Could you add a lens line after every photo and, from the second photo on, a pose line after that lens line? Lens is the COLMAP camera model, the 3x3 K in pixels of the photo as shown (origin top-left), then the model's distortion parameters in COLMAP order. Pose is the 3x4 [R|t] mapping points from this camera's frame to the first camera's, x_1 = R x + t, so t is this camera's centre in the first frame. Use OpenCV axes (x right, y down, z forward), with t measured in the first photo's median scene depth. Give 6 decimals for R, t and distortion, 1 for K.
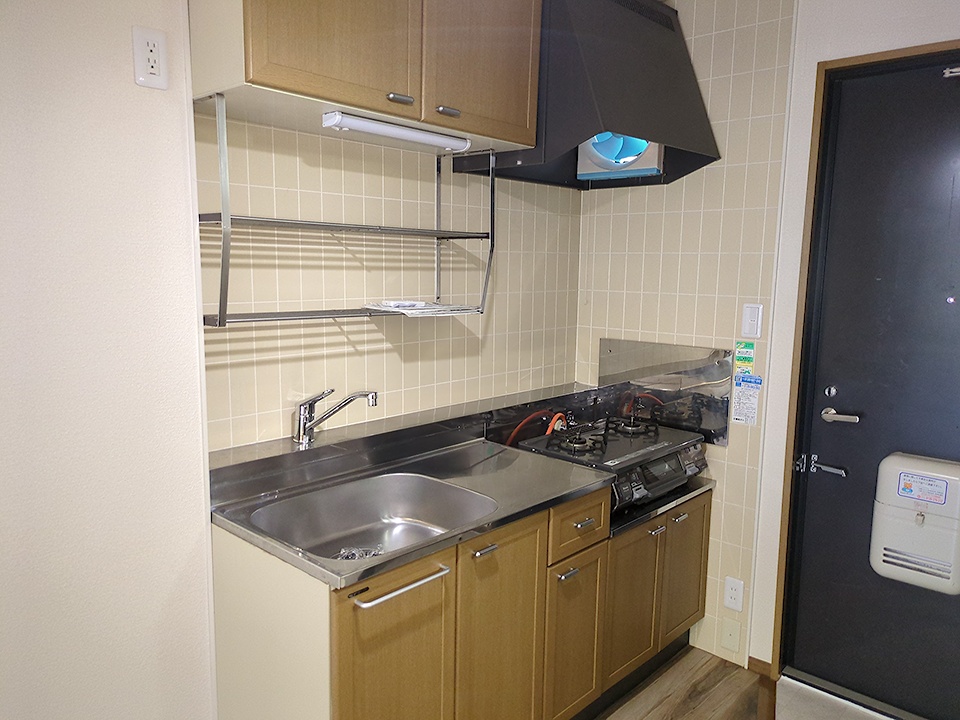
lens RADIAL K [[723.7, 0, 475.7], [0, 723.7, 363.2], [0, 0, 1]] dist [0.030510, -0.024610]
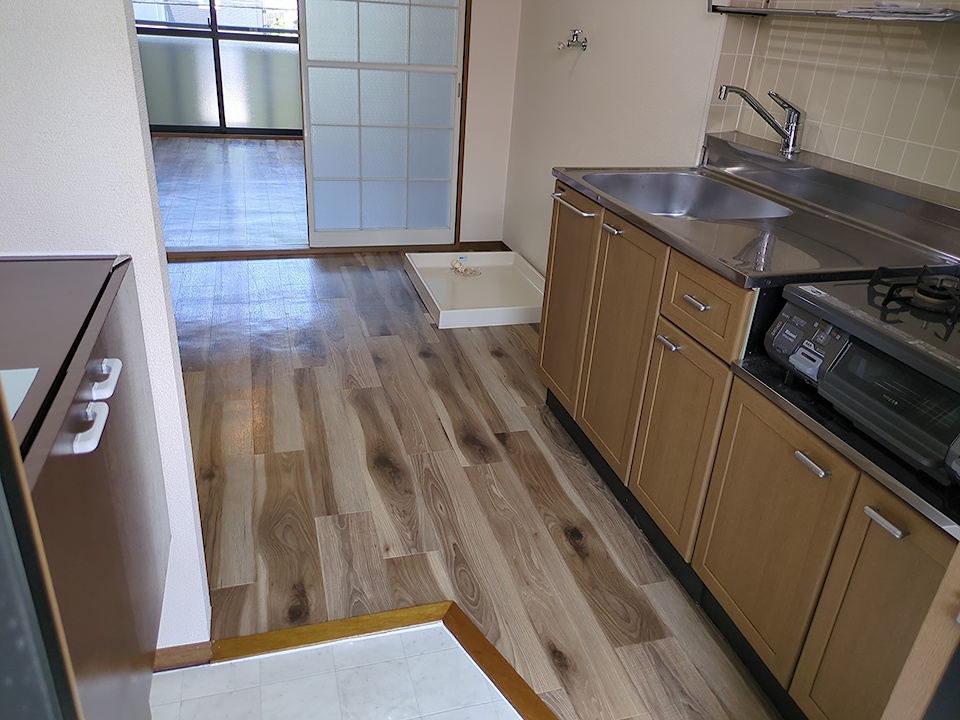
lens RADIAL K [[723.7, 0, 477.8], [0, 723.7, 363.0], [0, 0, 1]] dist [0.030510, -0.024610]
pose [[-0.516710, 0.327505, -0.791044, 0.726015], [-0.185032, 0.859391, 0.476665, -0.037405], [0.835927, 0.392666, -0.383457, 0.914770]]
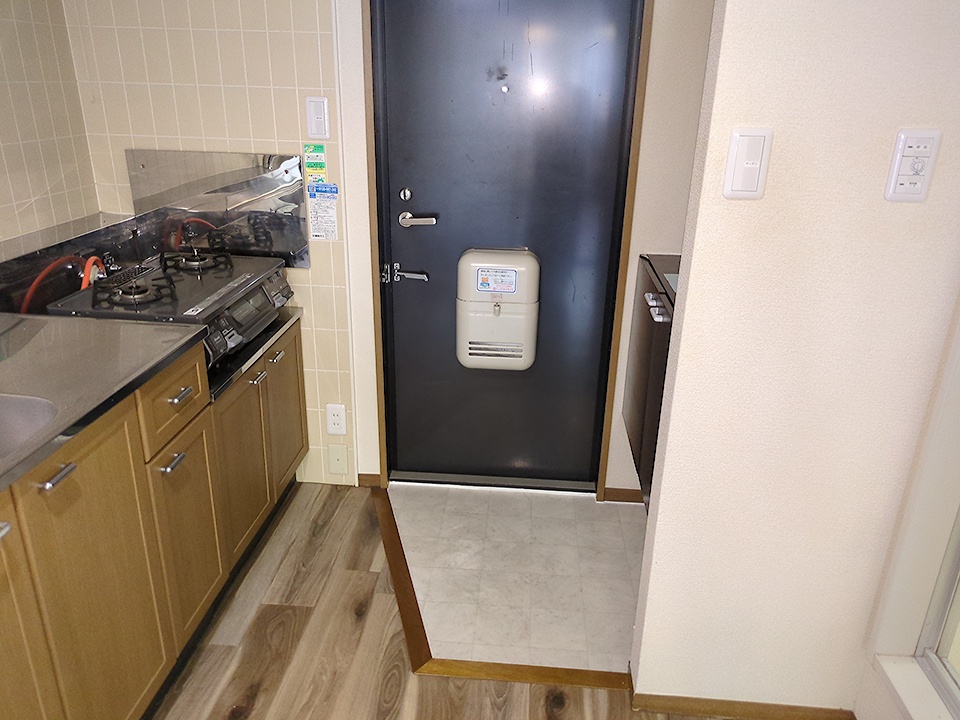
lens RADIAL K [[723.7, 0, 496.9], [0, 723.7, 366.6], [0, 0, 1]] dist [0.030510, -0.024610]
pose [[0.774295, -0.229146, 0.589881, -0.031638], [0.073883, 0.958498, 0.275358, 0.002123], [-0.628497, -0.169626, 0.759091, 0.162836]]
